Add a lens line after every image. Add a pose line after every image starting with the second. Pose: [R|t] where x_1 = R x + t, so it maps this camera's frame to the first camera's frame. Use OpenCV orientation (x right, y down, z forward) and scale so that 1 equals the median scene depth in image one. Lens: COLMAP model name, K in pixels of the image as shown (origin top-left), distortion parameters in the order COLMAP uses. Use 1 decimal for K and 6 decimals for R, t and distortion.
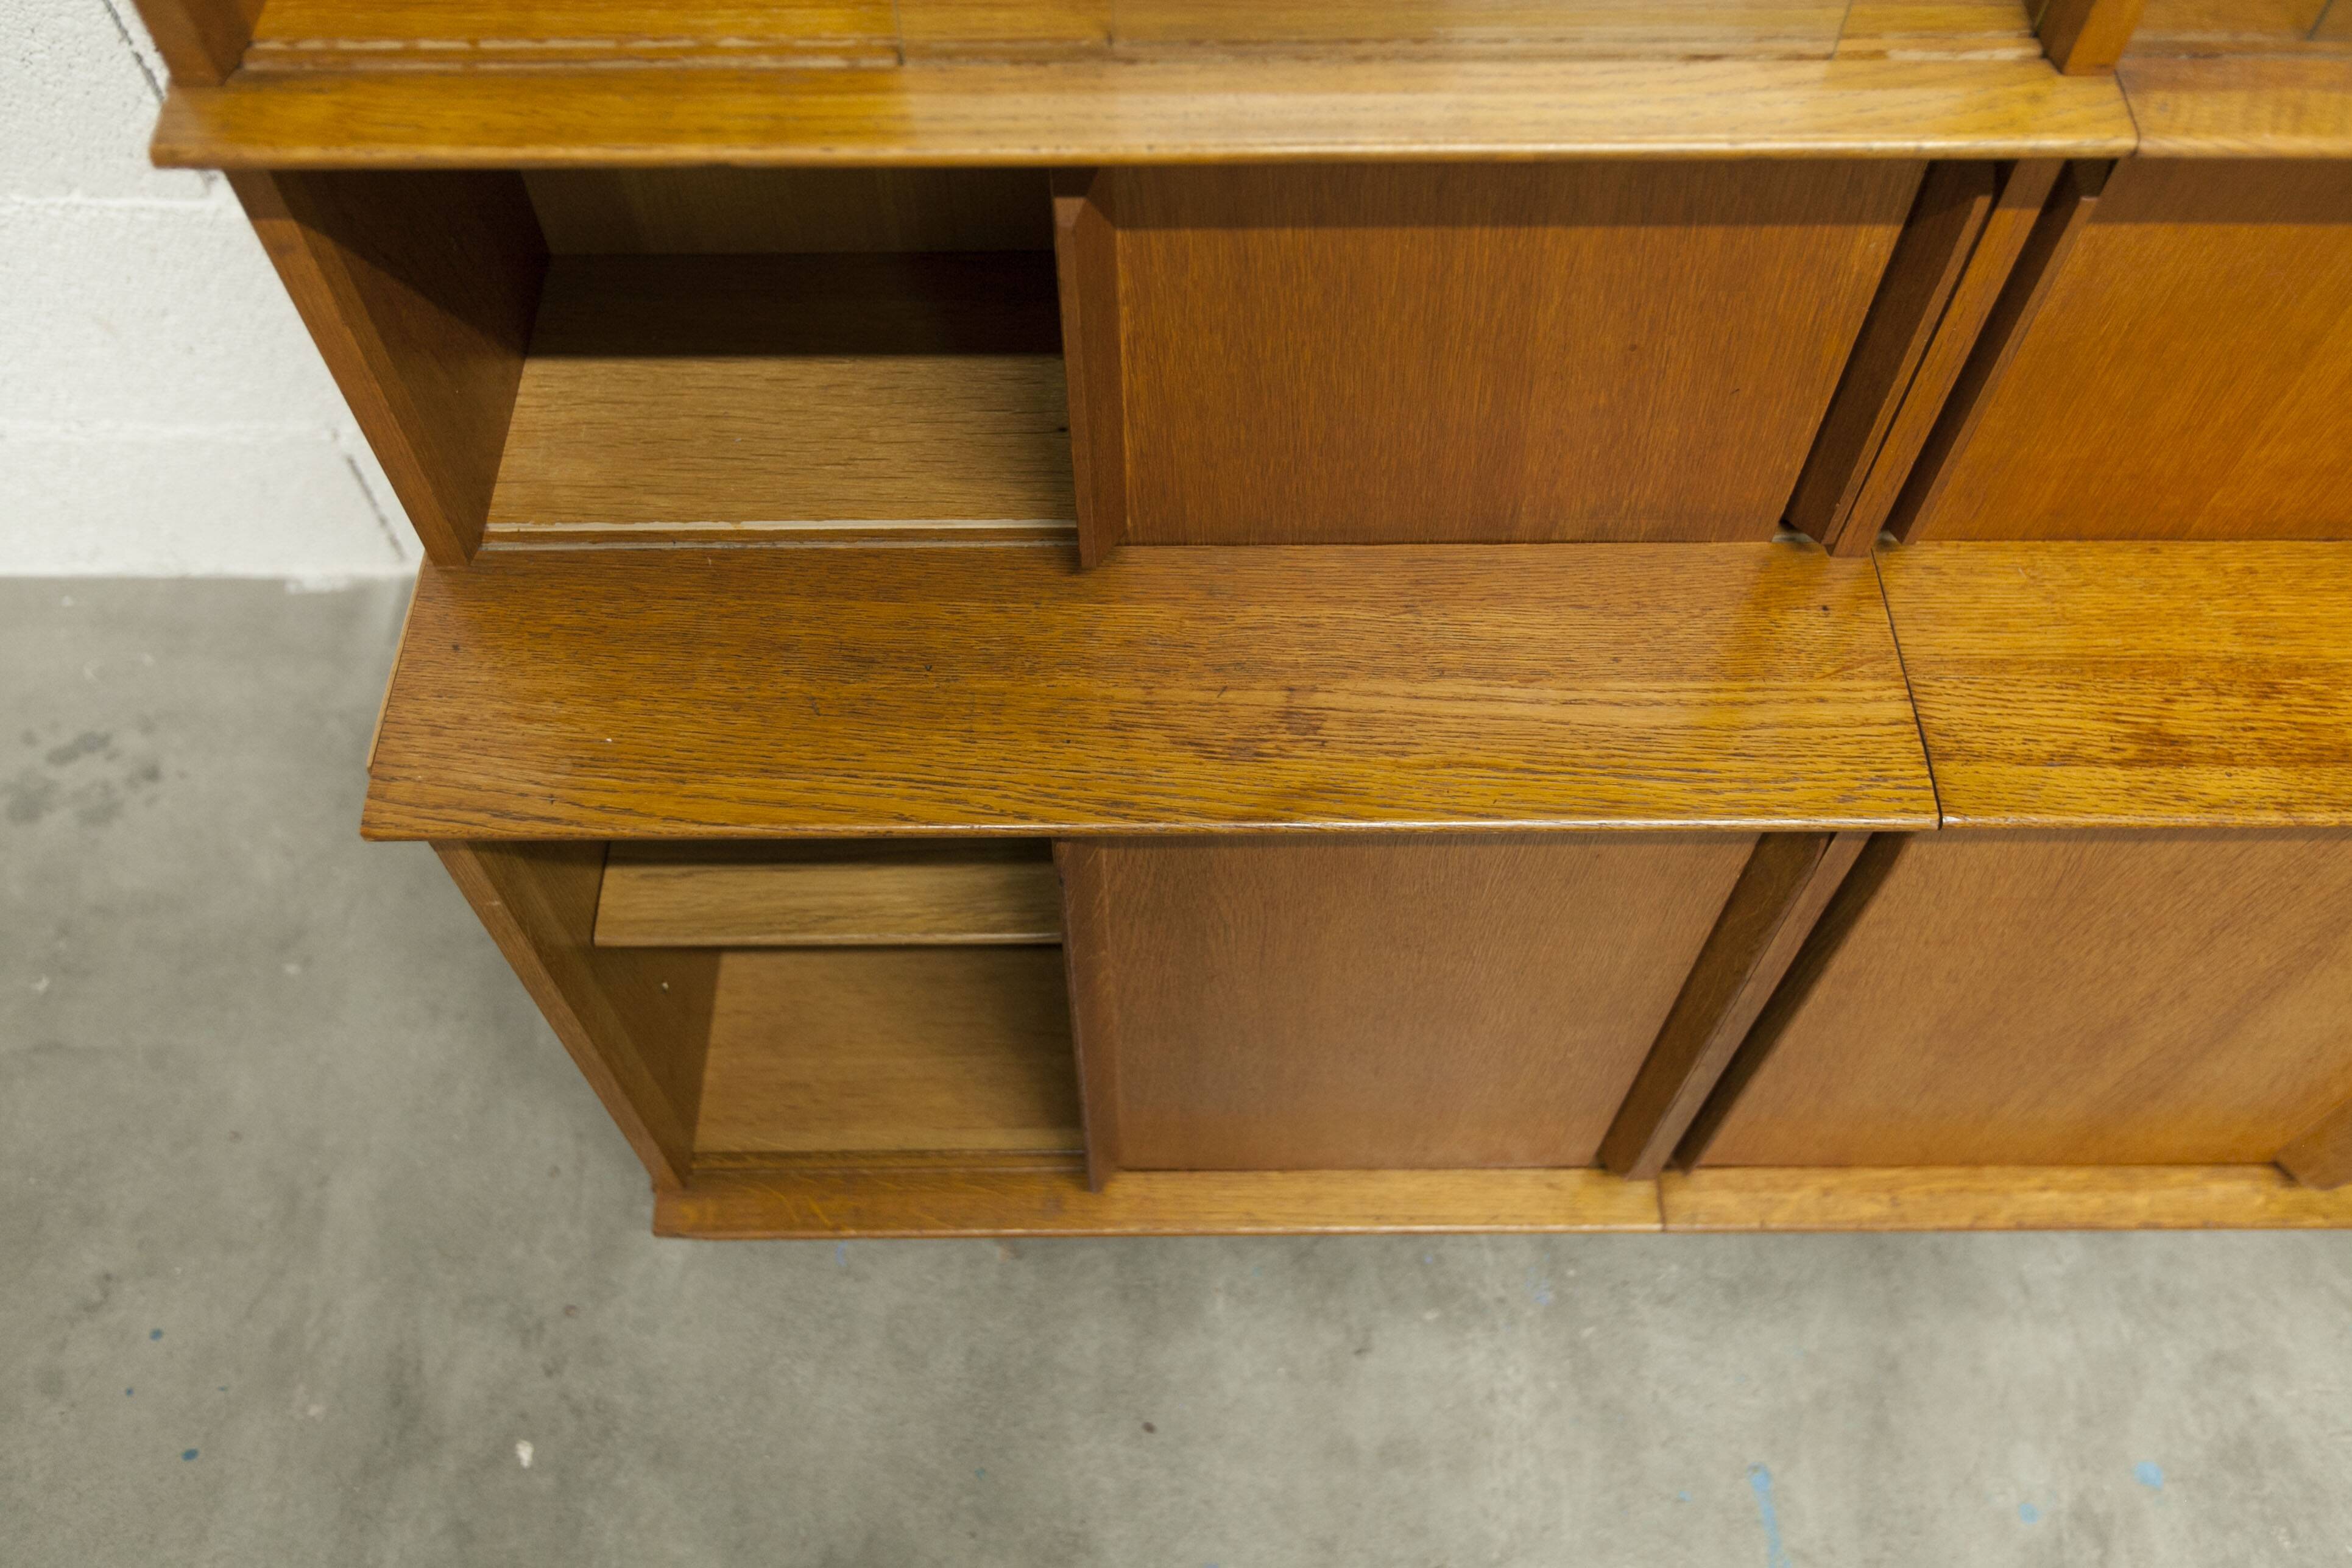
lens RADIAL K [[1842.2, 0, 1177.9], [0, 1842.2, 804.4], [0, 0, 1]] dist [0.010148, -0.017785]
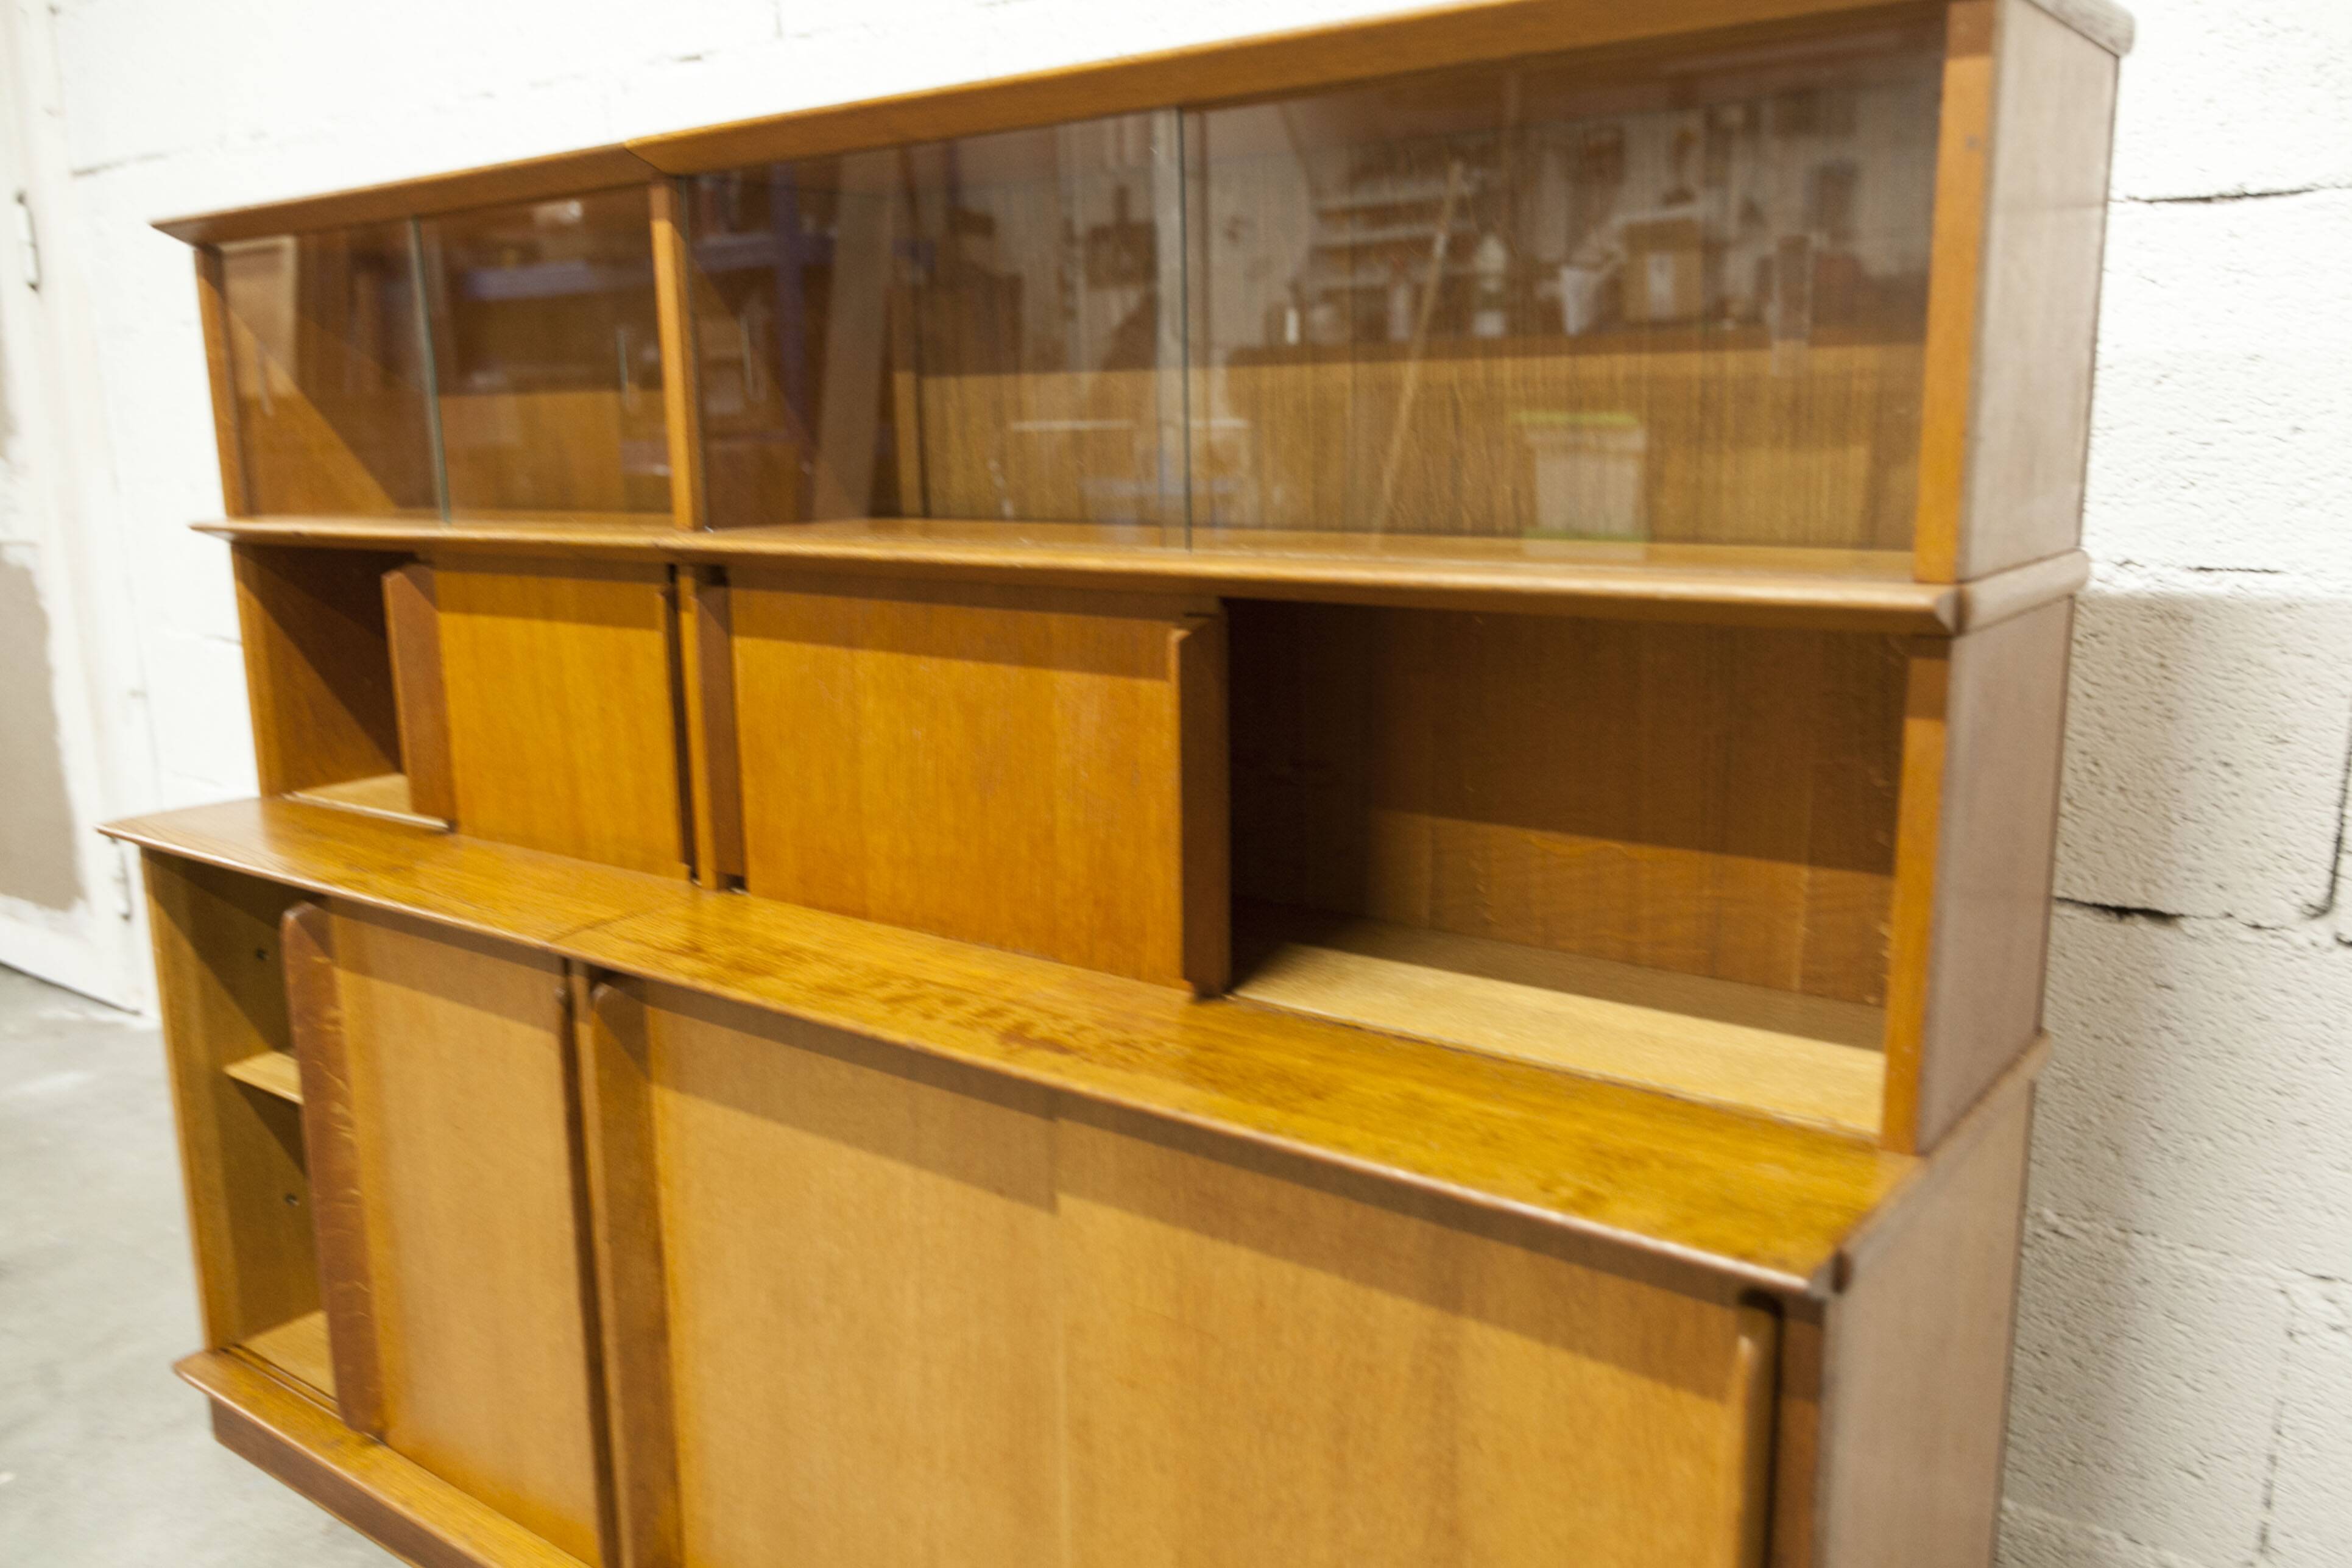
lens RADIAL K [[1842.2, 0, 1187.3], [0, 1842.2, 809.1], [0, 0, 1]] dist [0.010148, -0.017785]
pose [[0.790056, 0.109640, -0.603150, 1.125189], [-0.510096, 0.663280, -0.547596, 0.325343], [0.340019, 0.740296, 0.579956, 0.125072]]
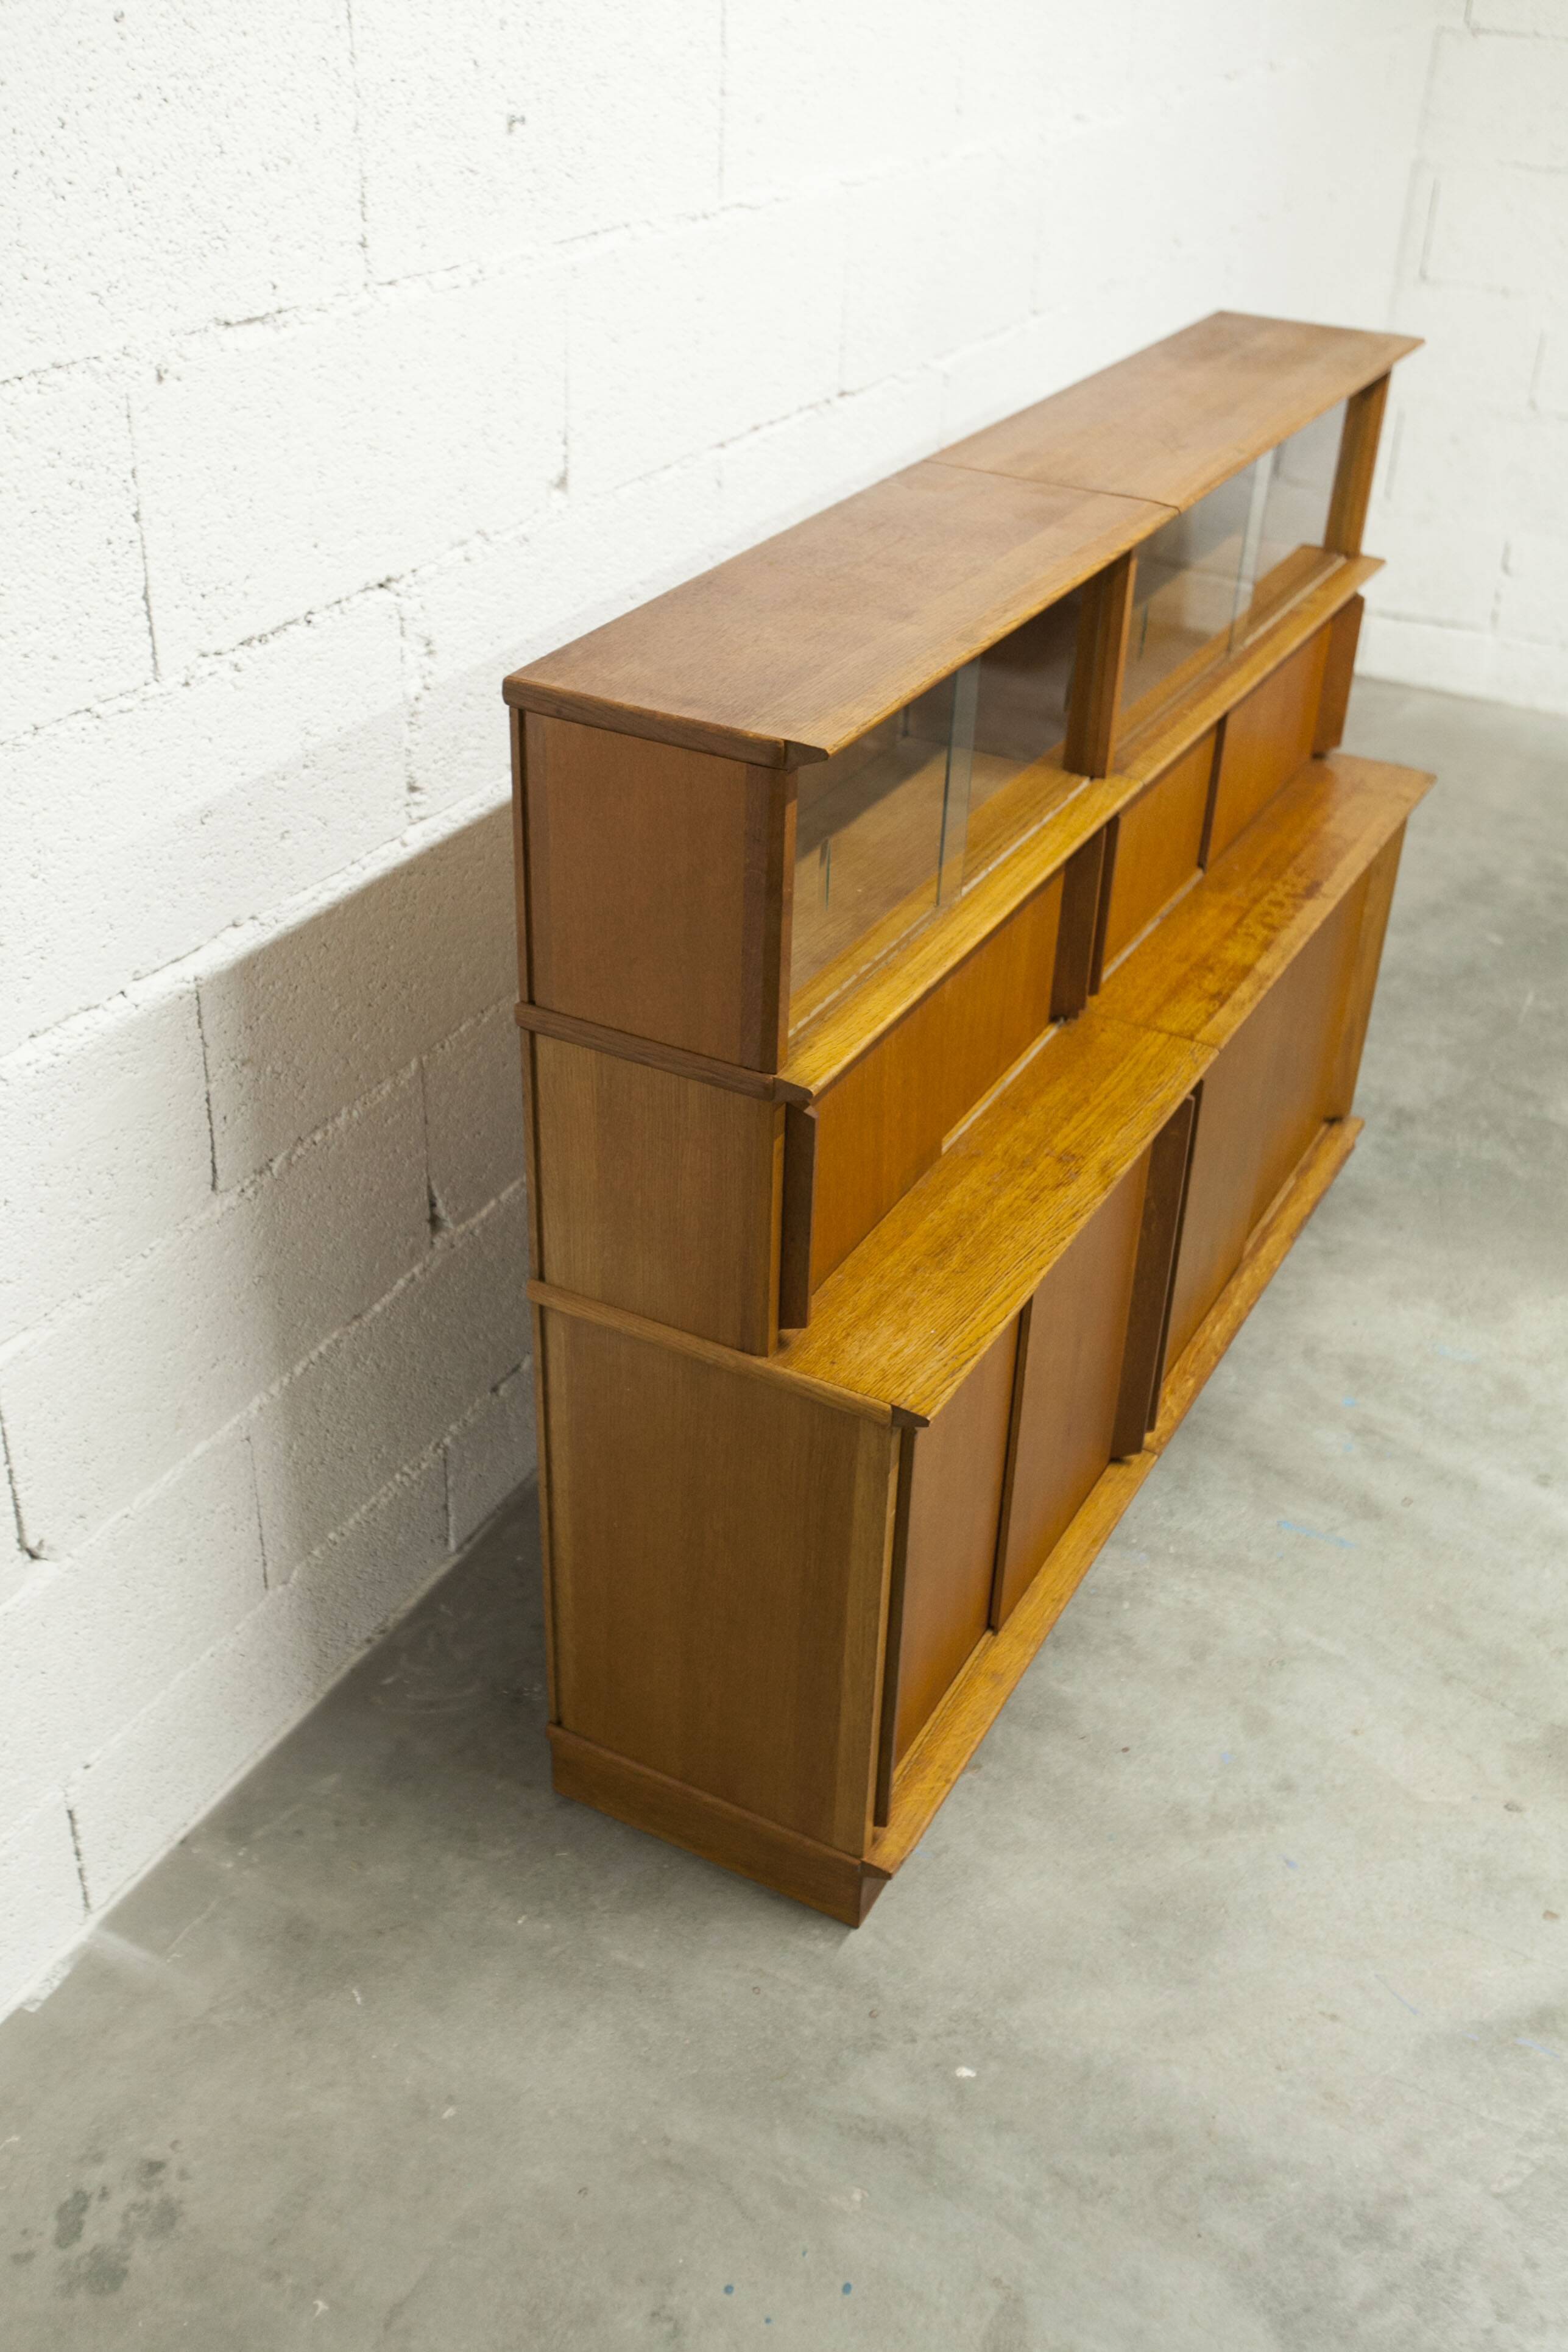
lens RADIAL K [[2227.7, 0, 816.9], [0, 2227.7, 1167.4], [0, 0, 1]] dist [-0.001784, 0.000000]
pose [[0.473656, -0.459979, 0.751045, -1.279805], [0.729552, 0.682633, -0.042021, -0.089805], [-0.493359, 0.567830, 0.658912, -0.332140]]
